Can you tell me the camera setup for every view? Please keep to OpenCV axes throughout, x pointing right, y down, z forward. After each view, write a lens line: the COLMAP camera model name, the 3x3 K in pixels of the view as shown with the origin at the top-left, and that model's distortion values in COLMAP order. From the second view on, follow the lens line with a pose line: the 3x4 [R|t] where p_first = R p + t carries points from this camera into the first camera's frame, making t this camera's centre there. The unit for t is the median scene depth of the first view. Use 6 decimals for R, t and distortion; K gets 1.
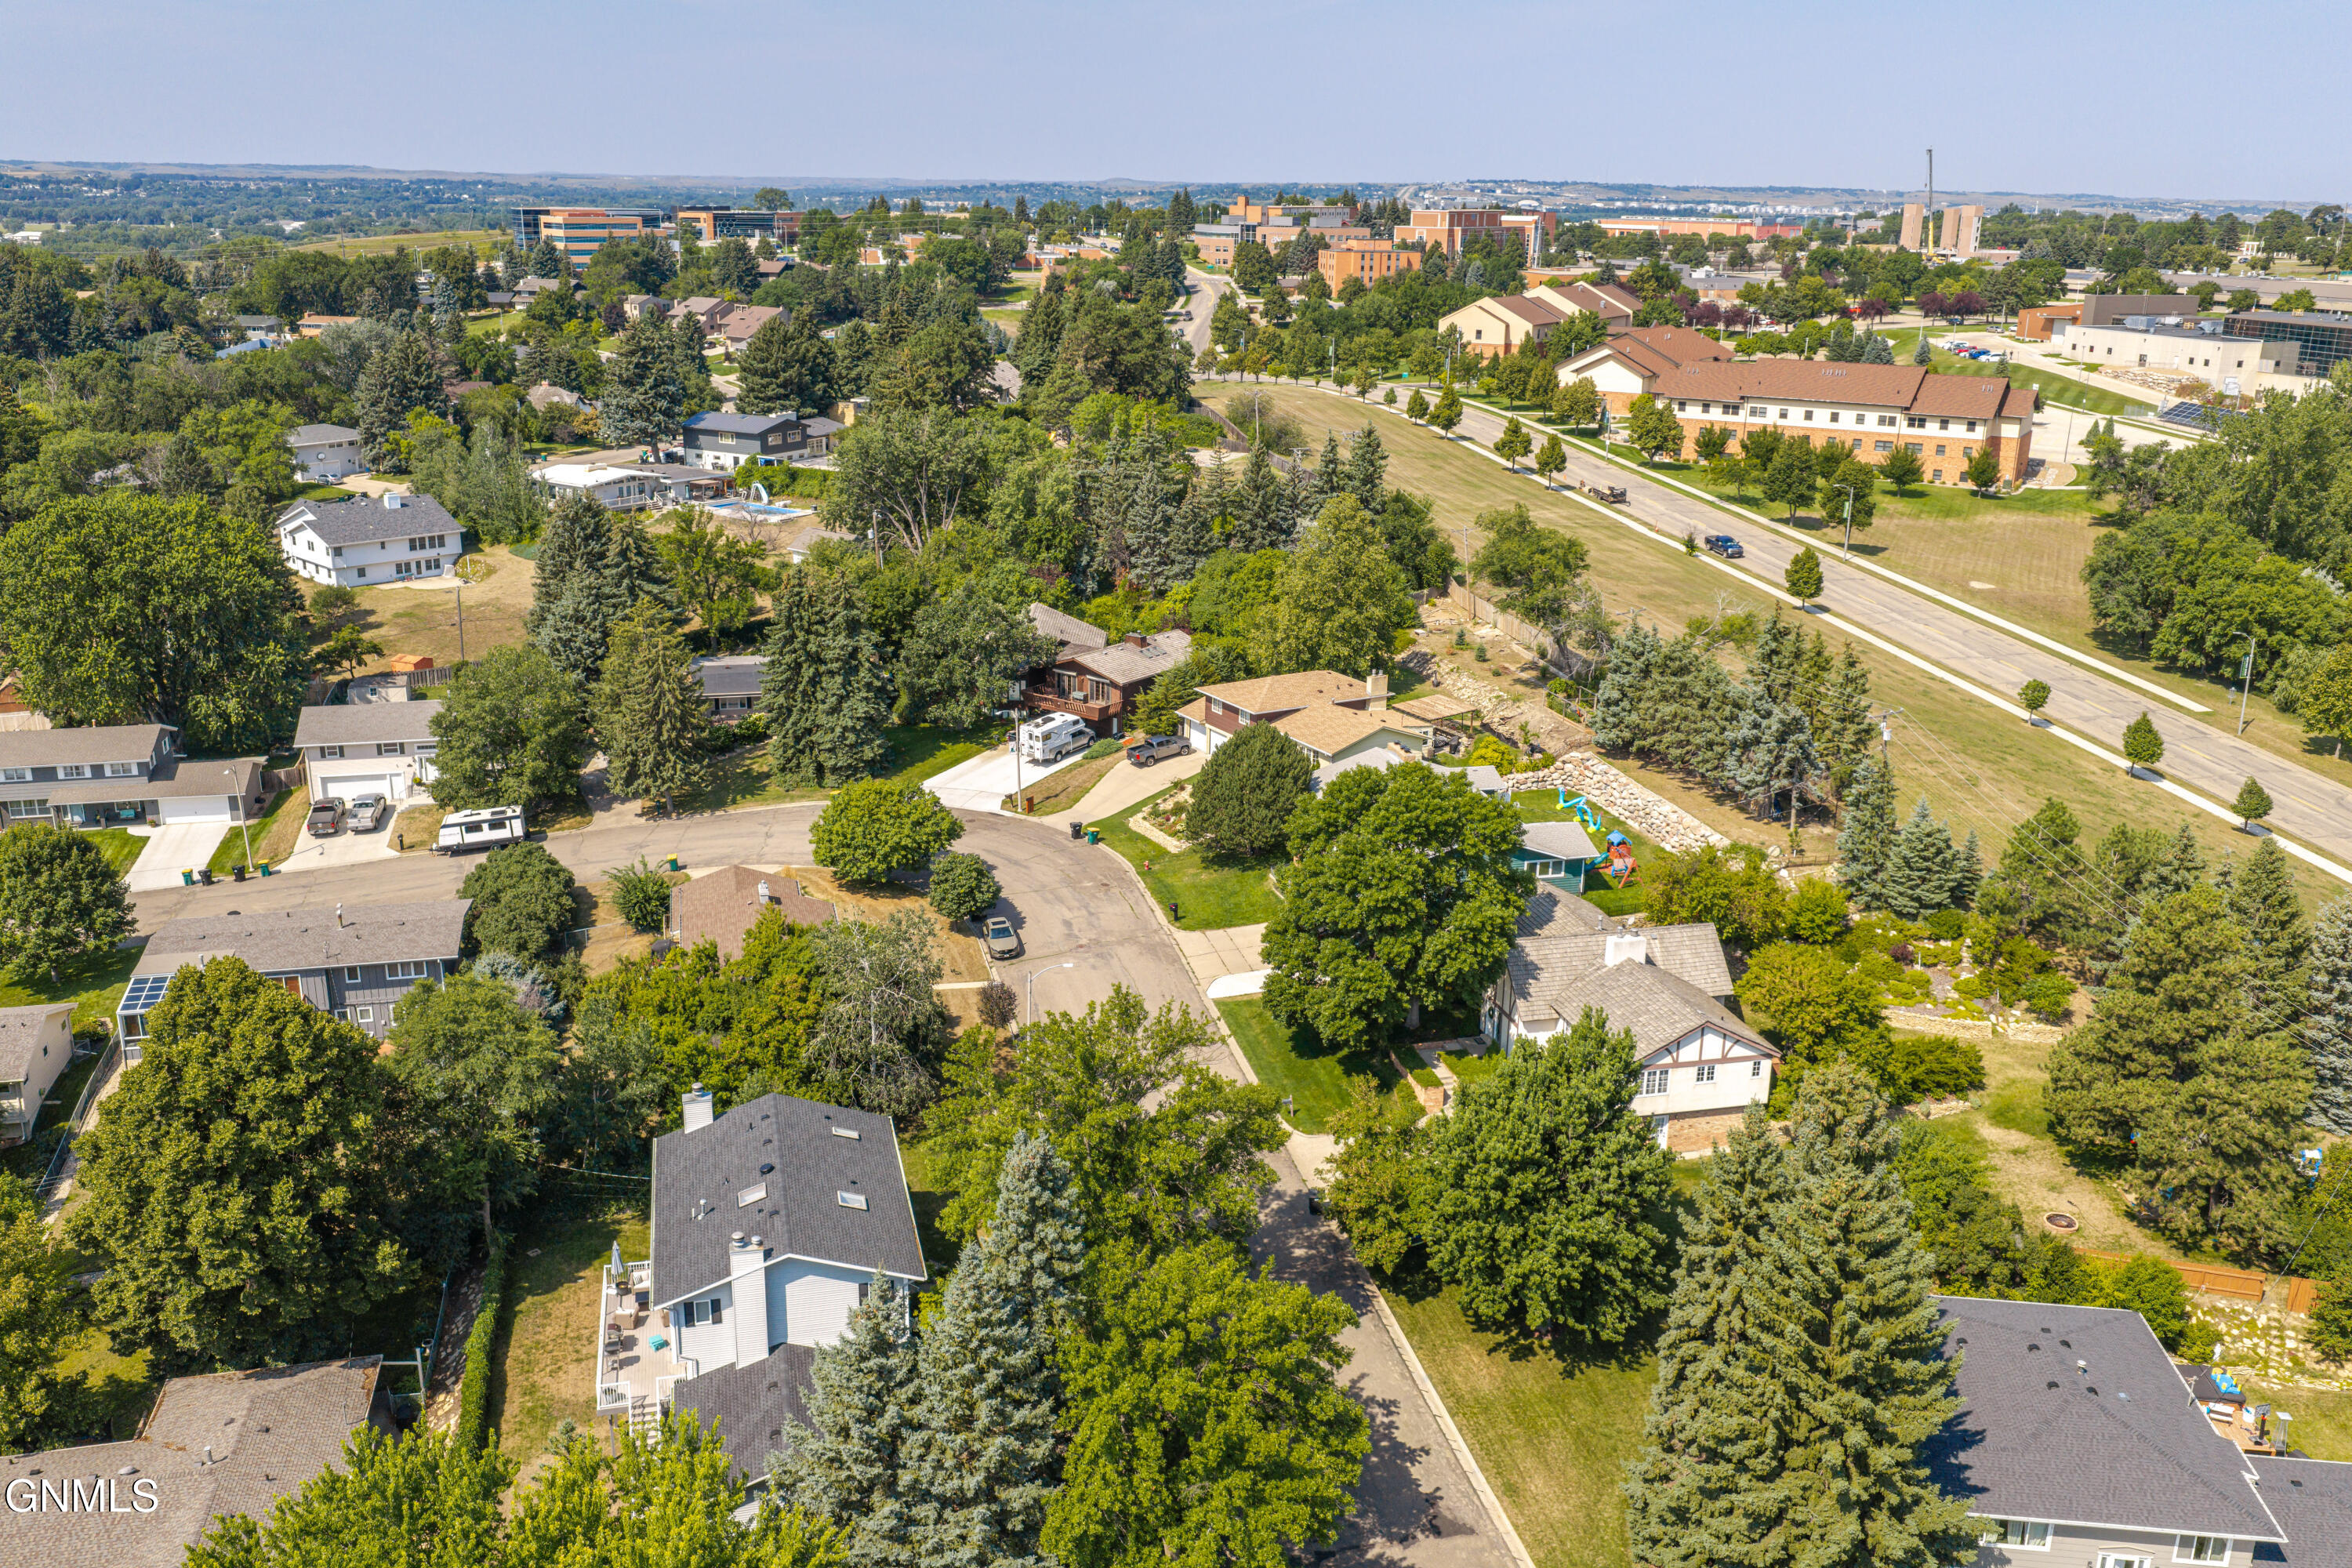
lens RADIAL K [[1943.5, 0, 1174.0], [0, 1943.5, 789.9], [0, 0, 1]] dist [0.031146, -0.057432]
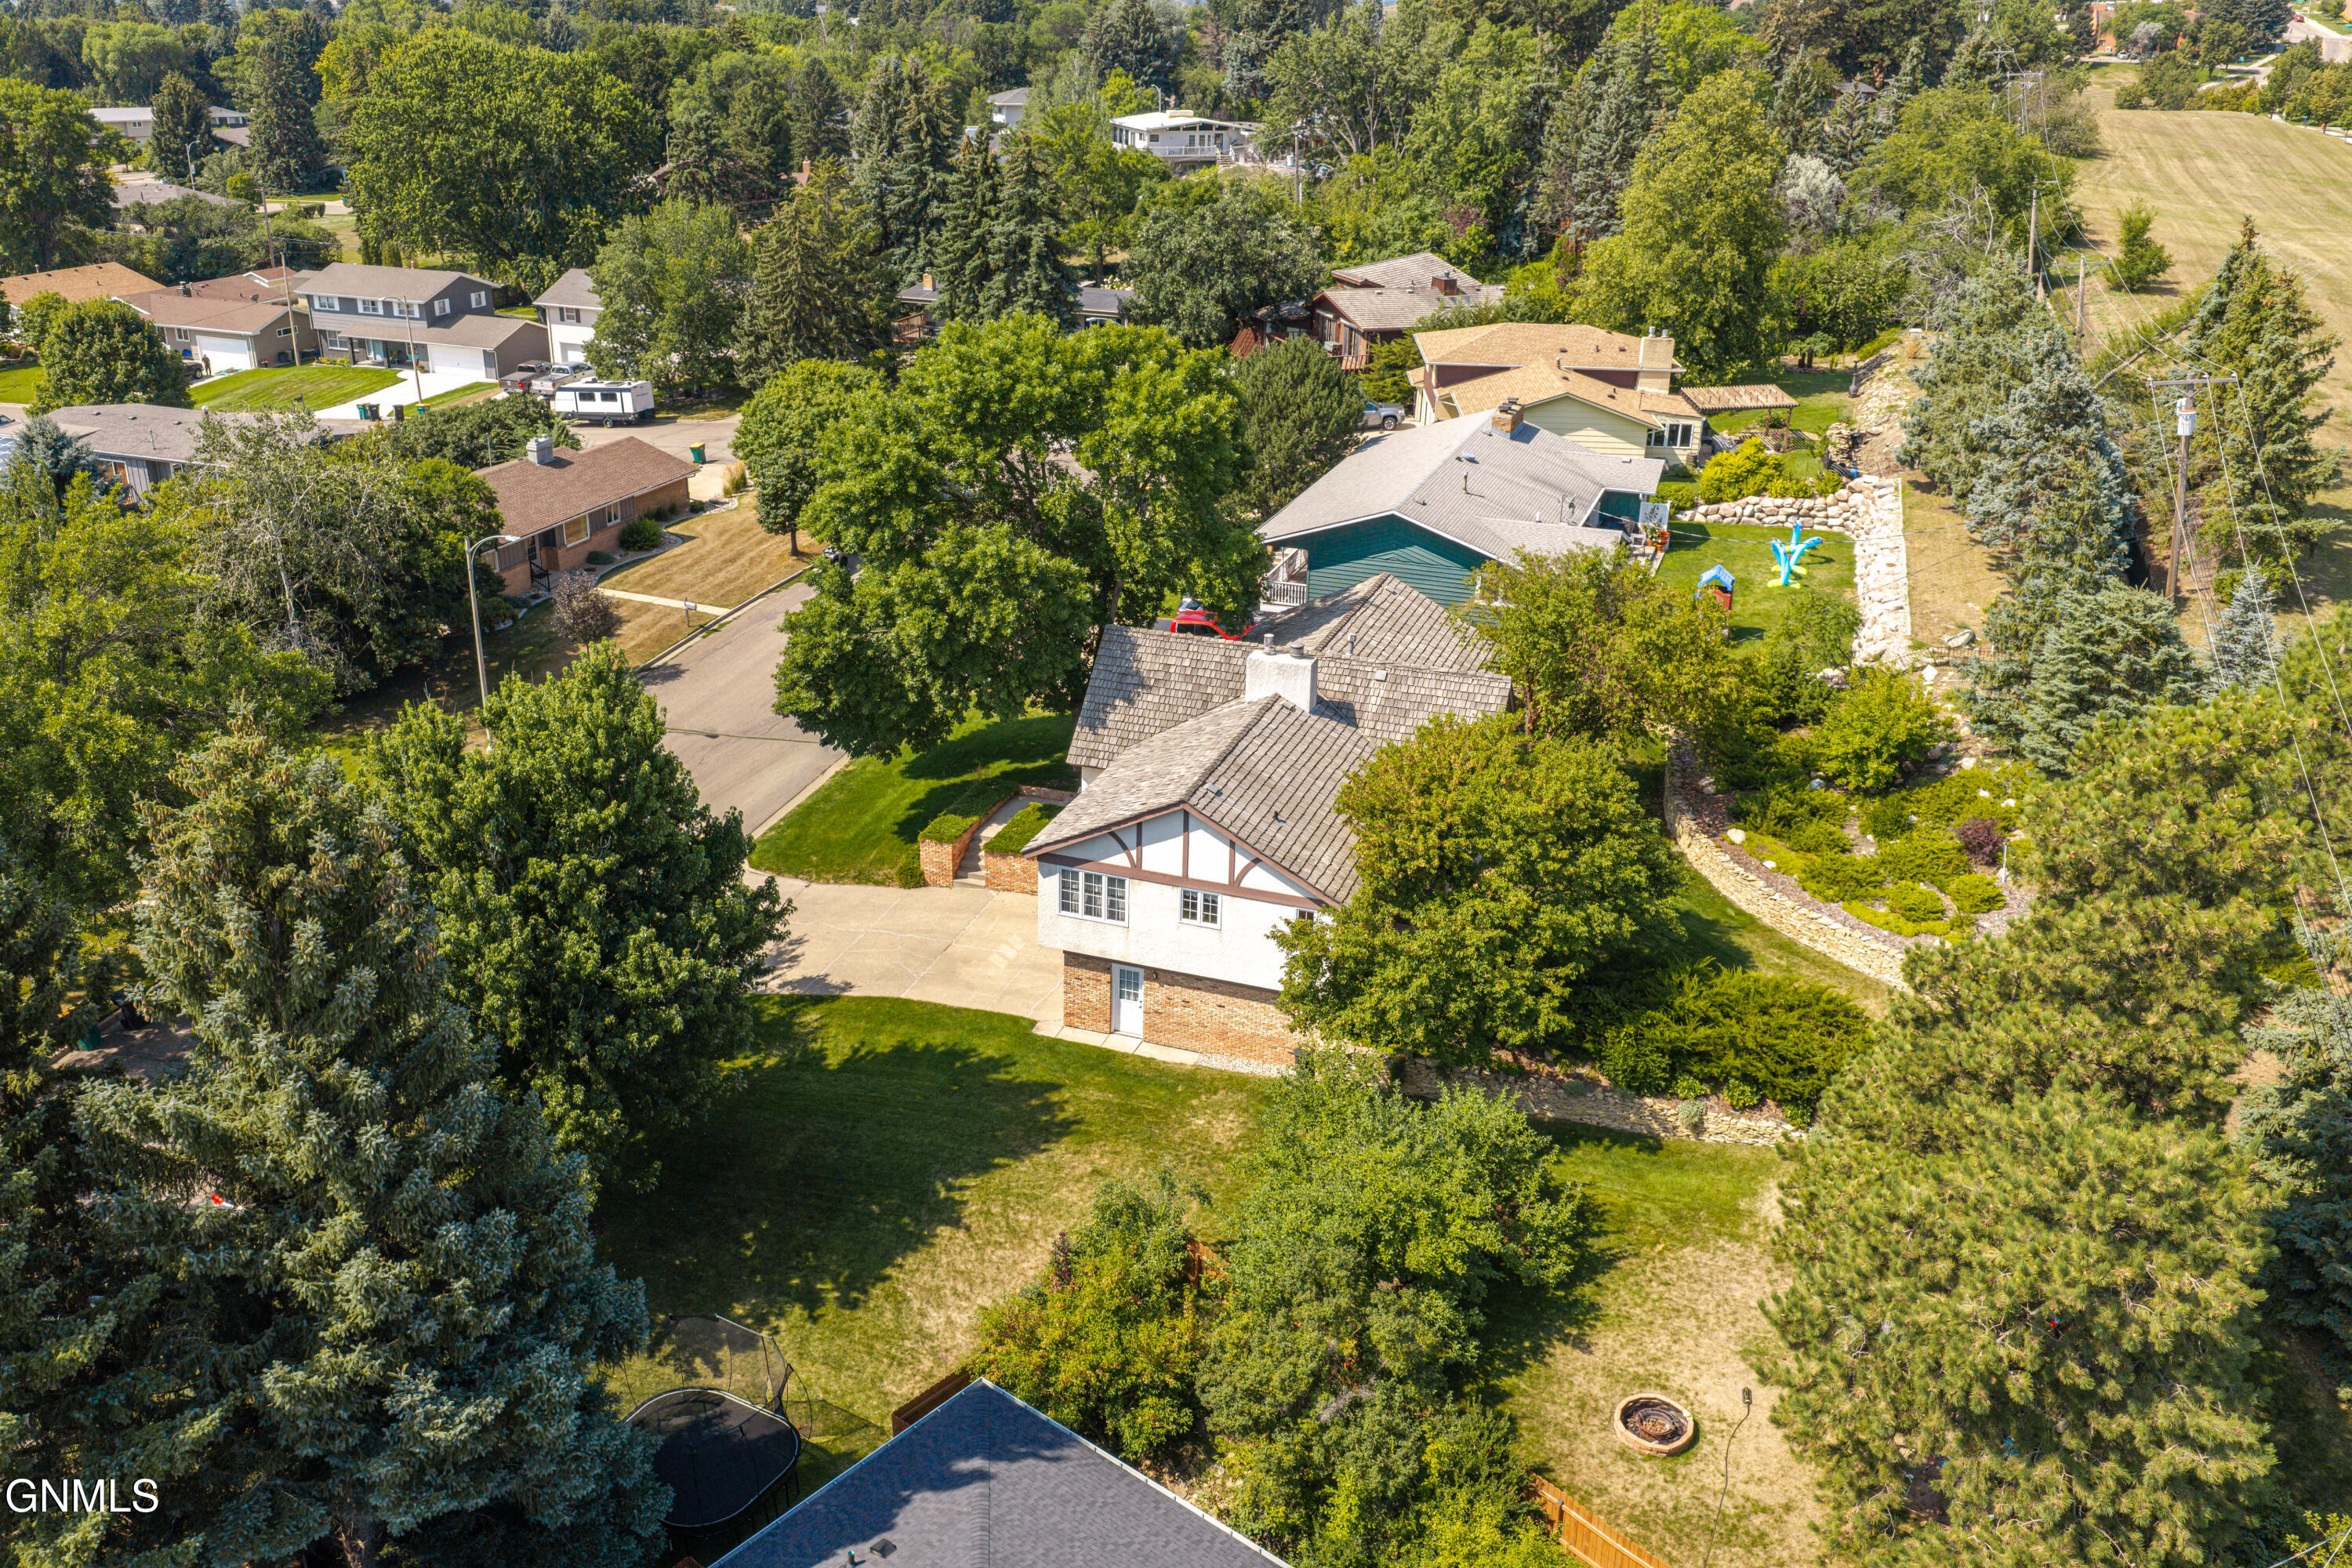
lens RADIAL K [[1950.3, 0, 1176.0], [0, 1950.3, 784.0], [0, 0, 1]] dist [0.008266, -0.016859]
pose [[0.838455, 0.211786, -0.502136, 0.325214], [-0.170886, 0.977101, 0.126771, 0.031590], [0.517486, -0.020484, 0.855447, 0.352191]]
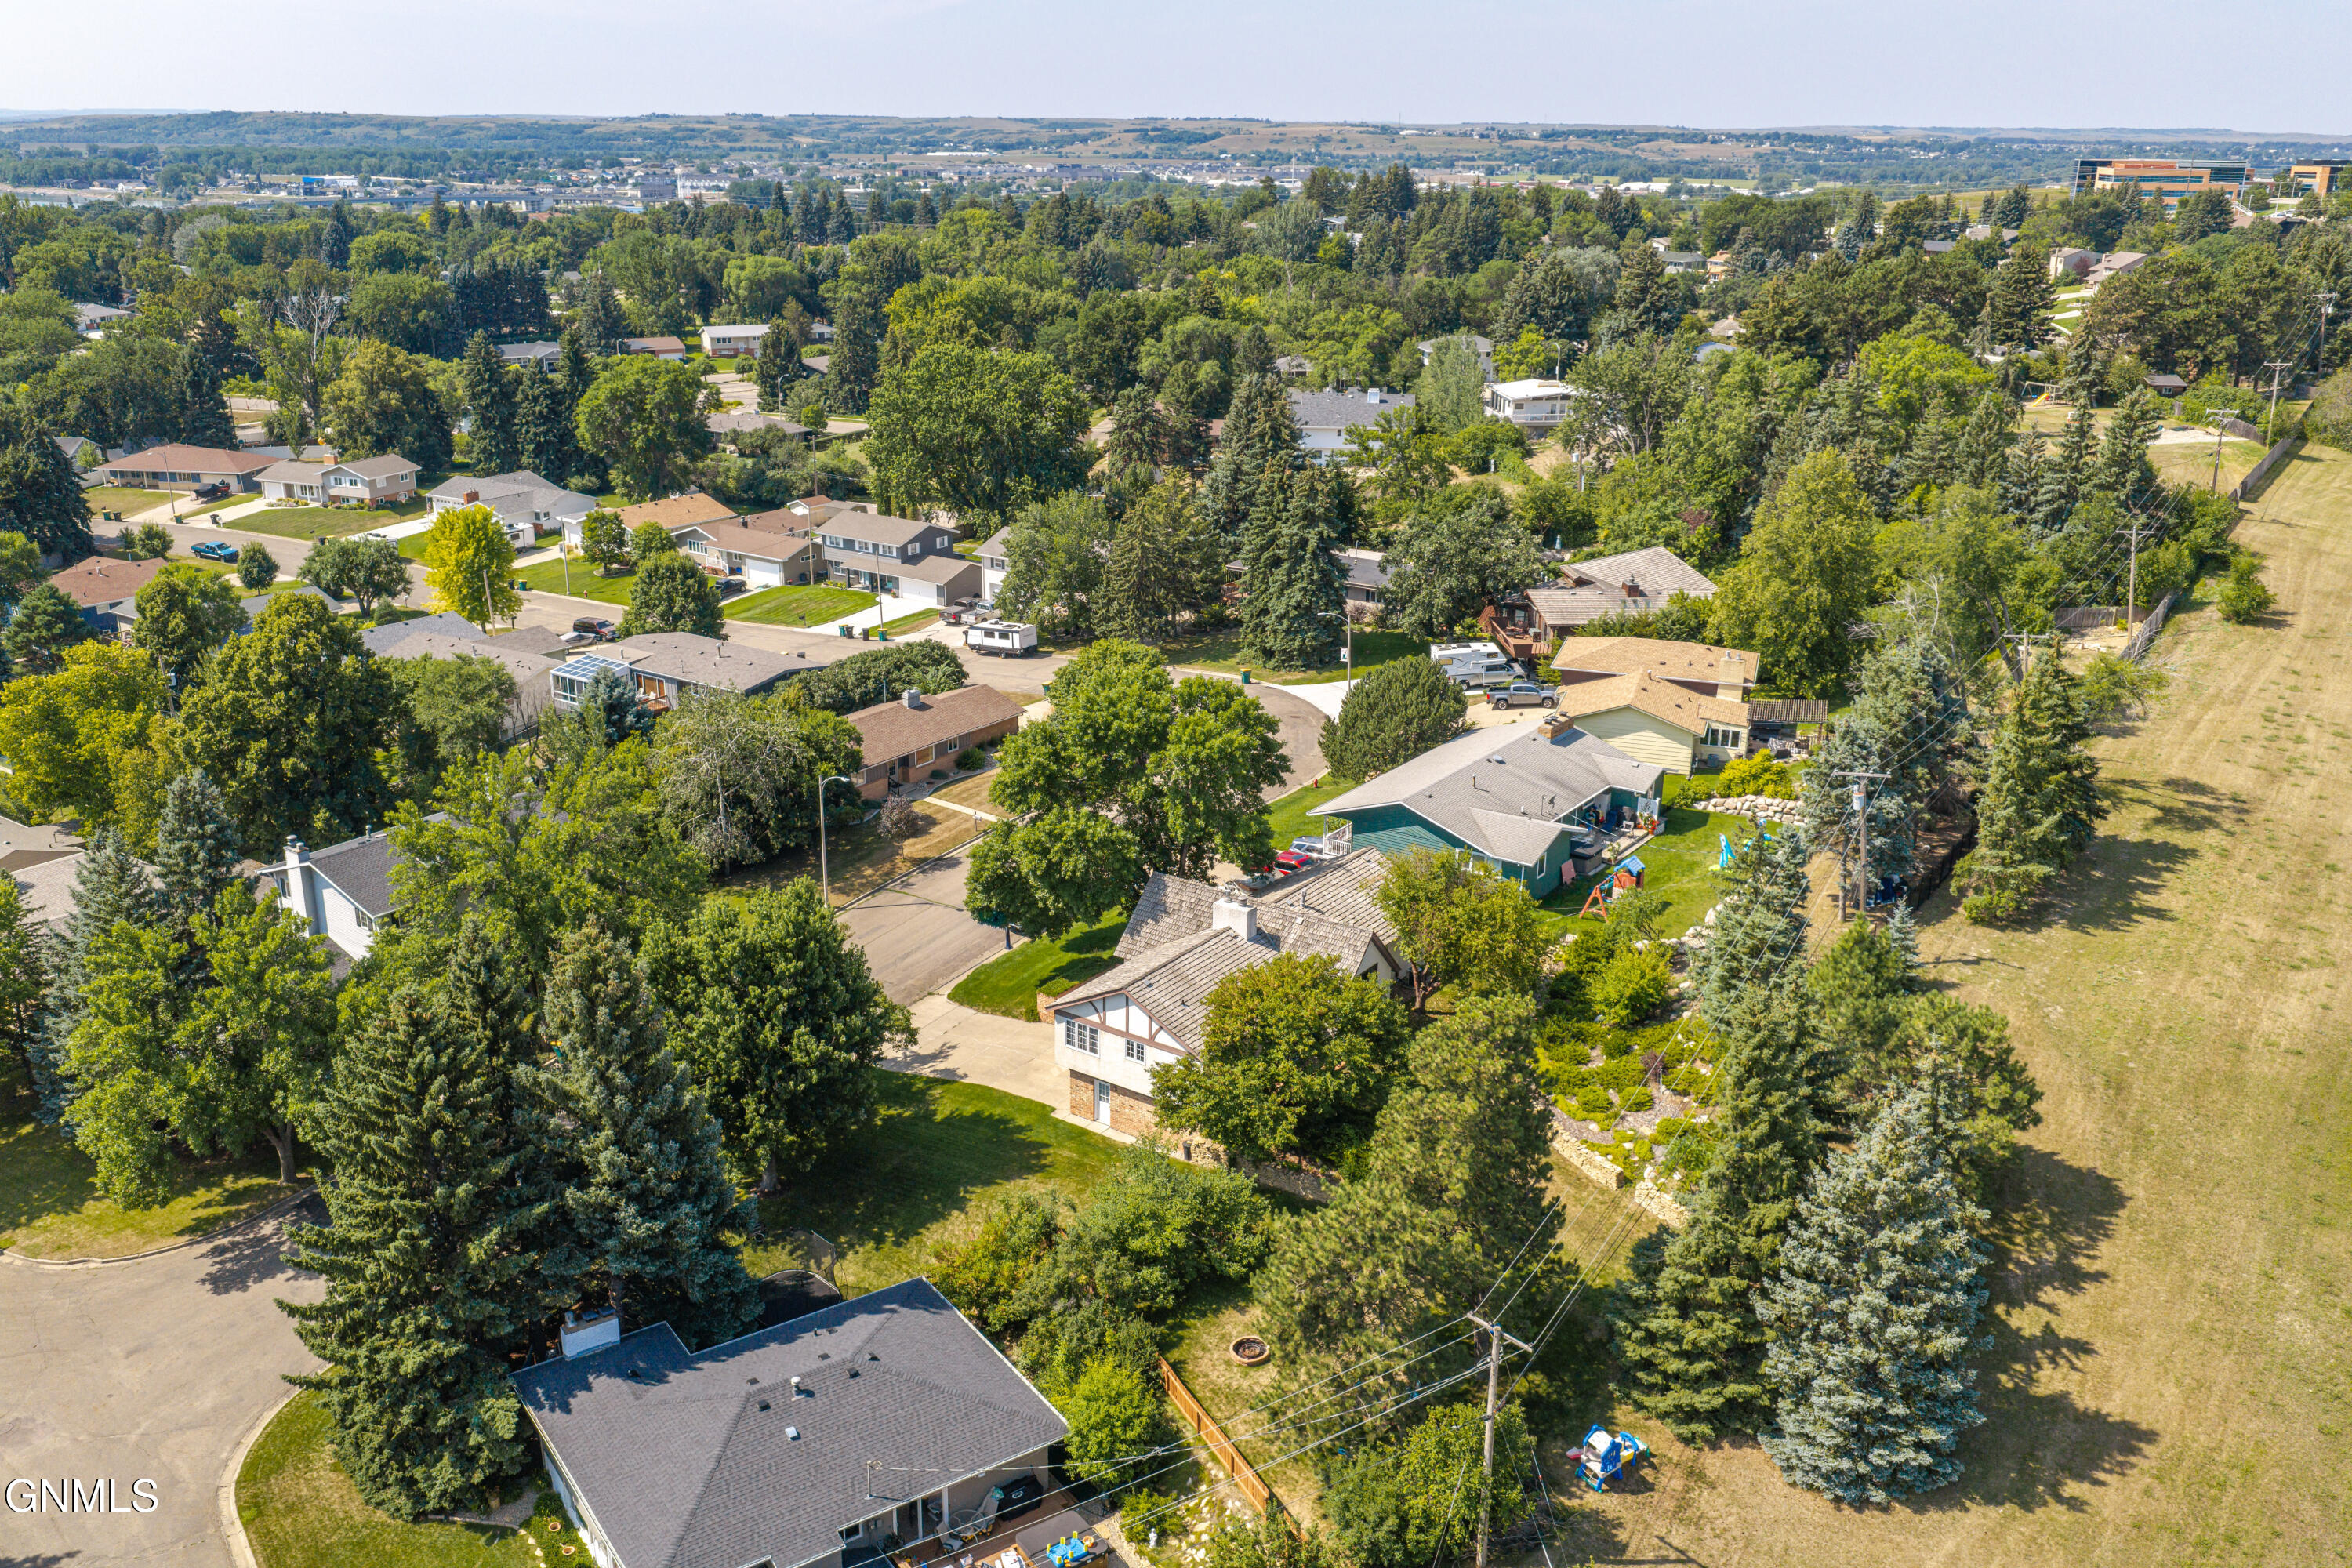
lens RADIAL K [[1943.5, 0, 1174.0], [0, 1943.5, 789.9], [0, 0, 1]] dist [0.031146, -0.057432]
pose [[0.655672, 0.234881, -0.717583, 0.556162], [-0.223295, 0.968193, 0.112881, -0.044562], [0.721272, 0.086220, 0.687265, 0.252138]]
